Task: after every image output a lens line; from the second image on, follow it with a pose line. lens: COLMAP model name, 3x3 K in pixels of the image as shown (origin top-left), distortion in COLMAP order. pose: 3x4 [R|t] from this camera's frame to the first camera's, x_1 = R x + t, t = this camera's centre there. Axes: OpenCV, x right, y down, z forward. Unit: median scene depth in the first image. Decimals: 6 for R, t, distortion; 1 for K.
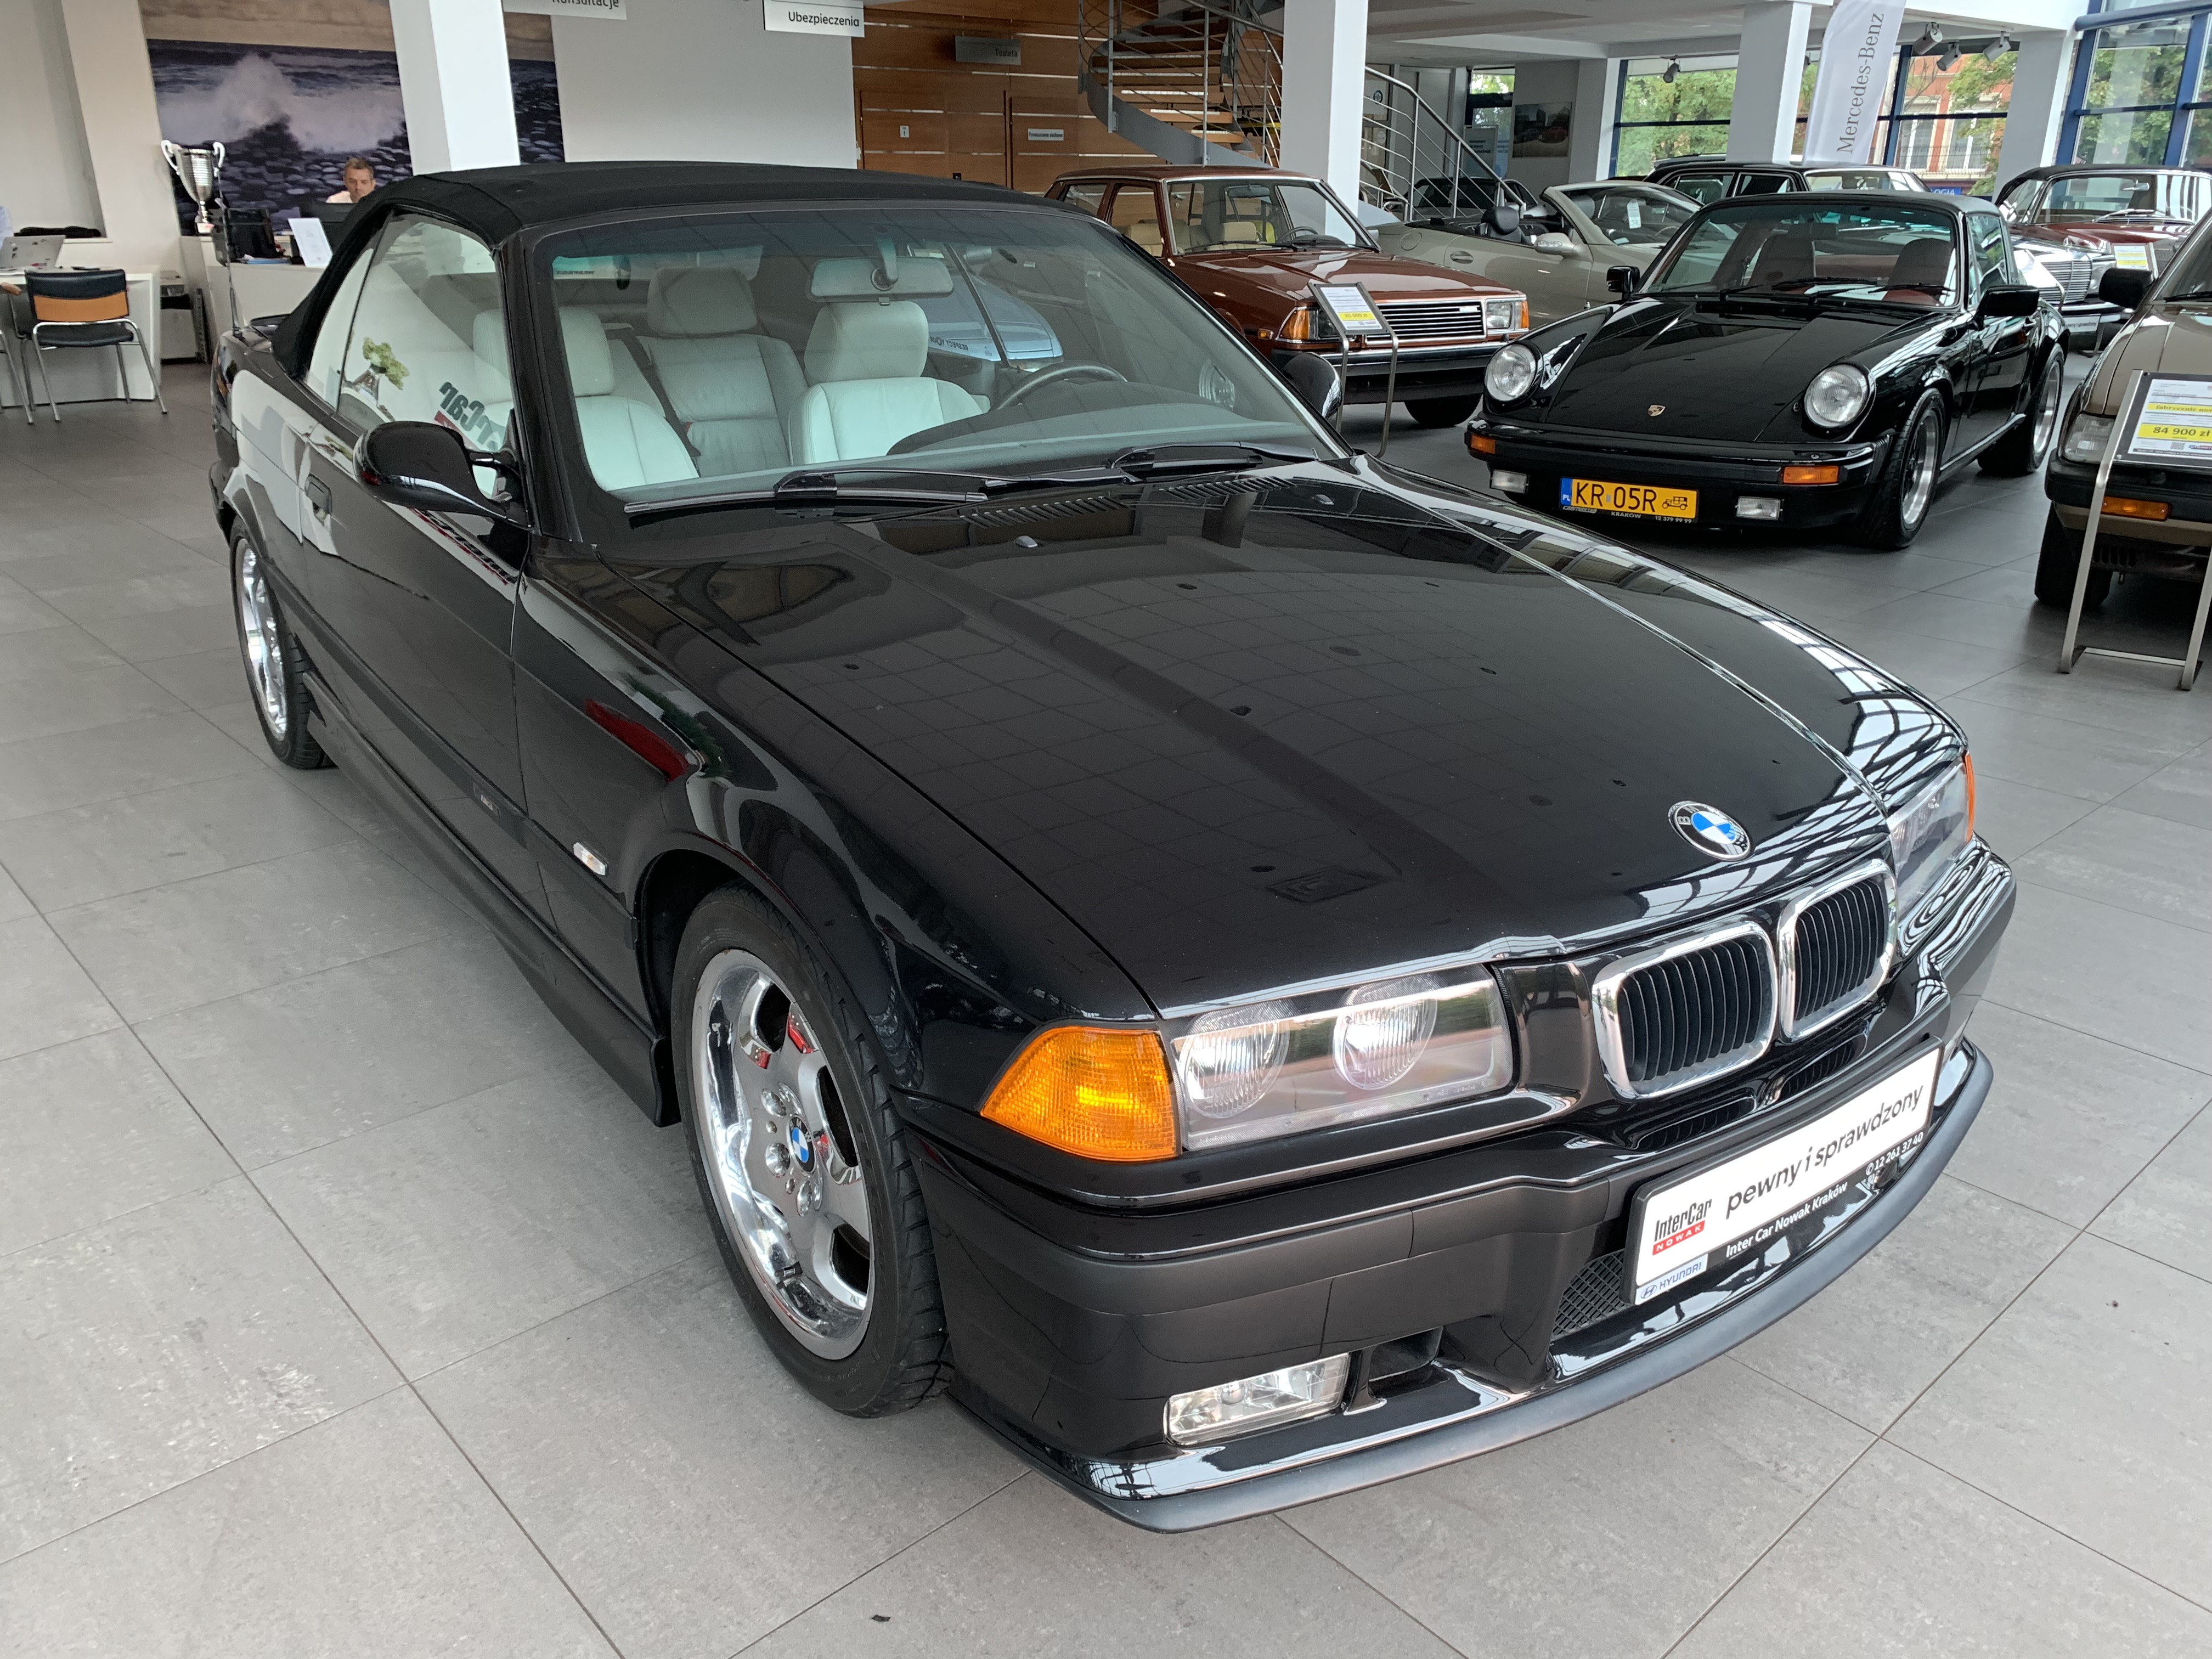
lens RADIAL K [[1680.0, 0, 1115.2], [0, 1680.0, 829.4], [0, 0, 1]] dist [0.005678, -0.006174]
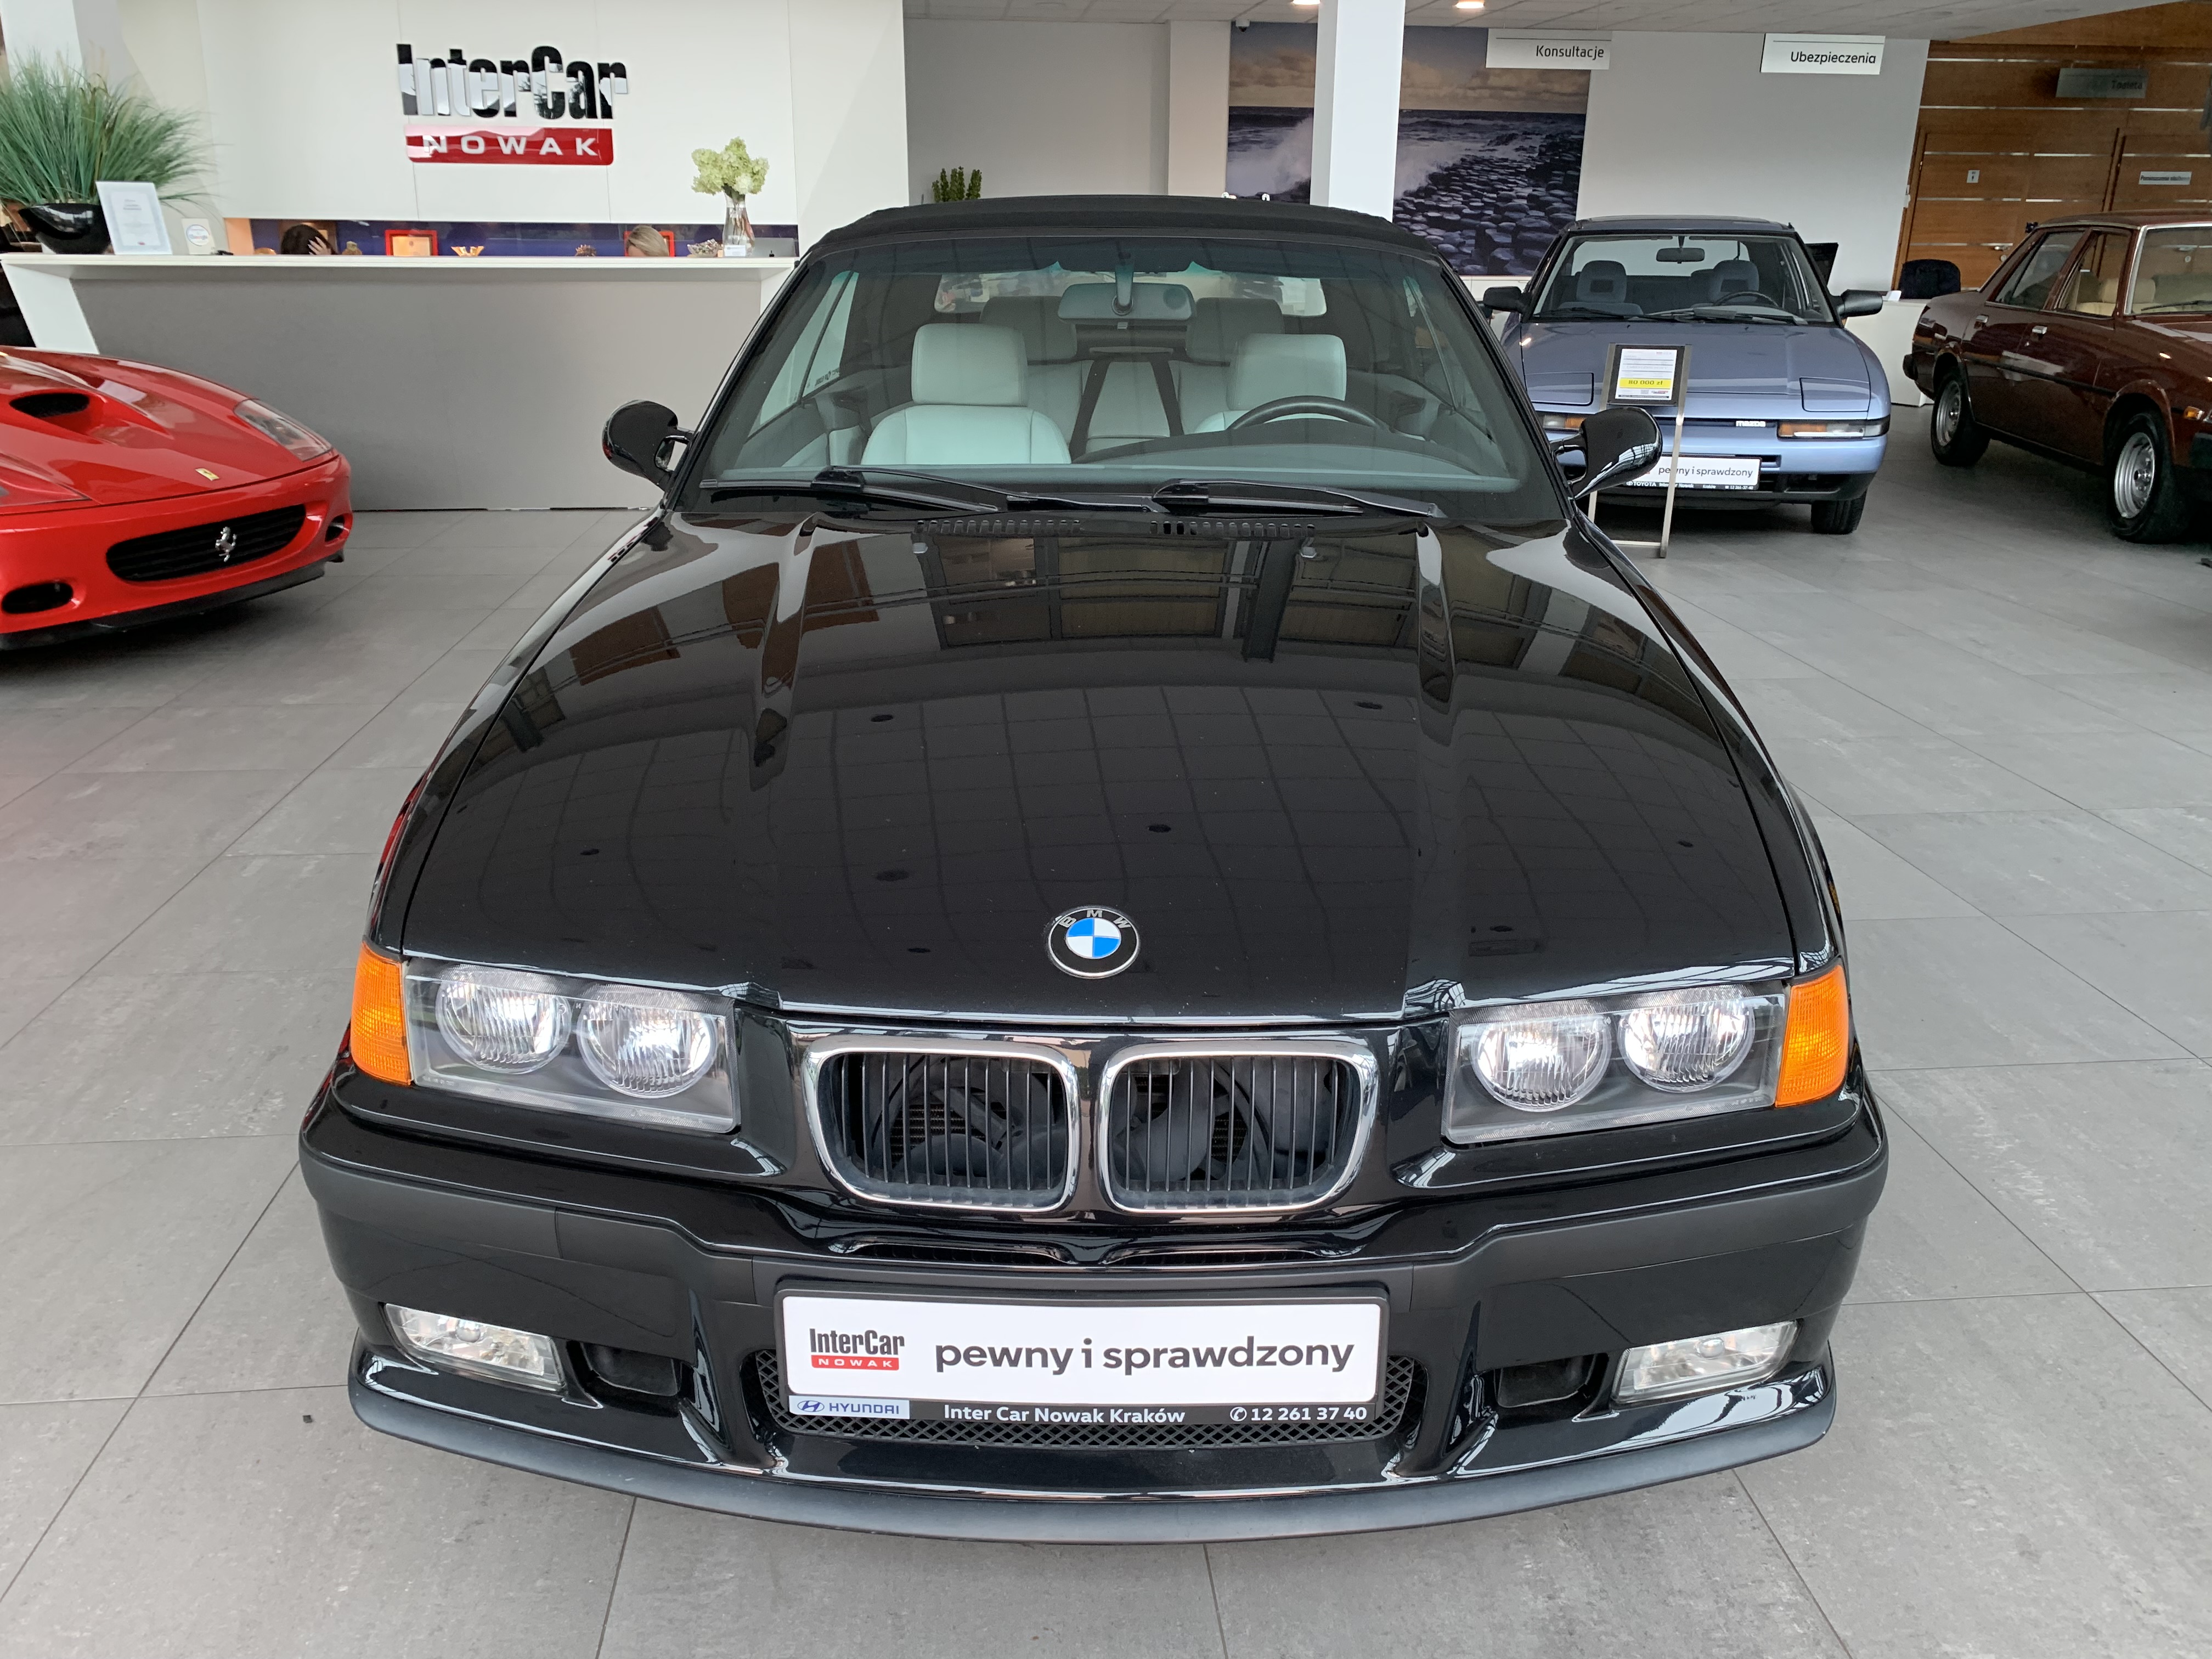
lens RADIAL K [[1680.0, 0, 1115.2], [0, 1680.0, 829.4], [0, 0, 1]] dist [0.005678, -0.006174]
pose [[0.801294, 0.204218, -0.562337, 0.168505], [-0.219711, 0.974707, 0.040901, -0.018675], [0.556466, 0.090777, 0.825896, 0.060265]]
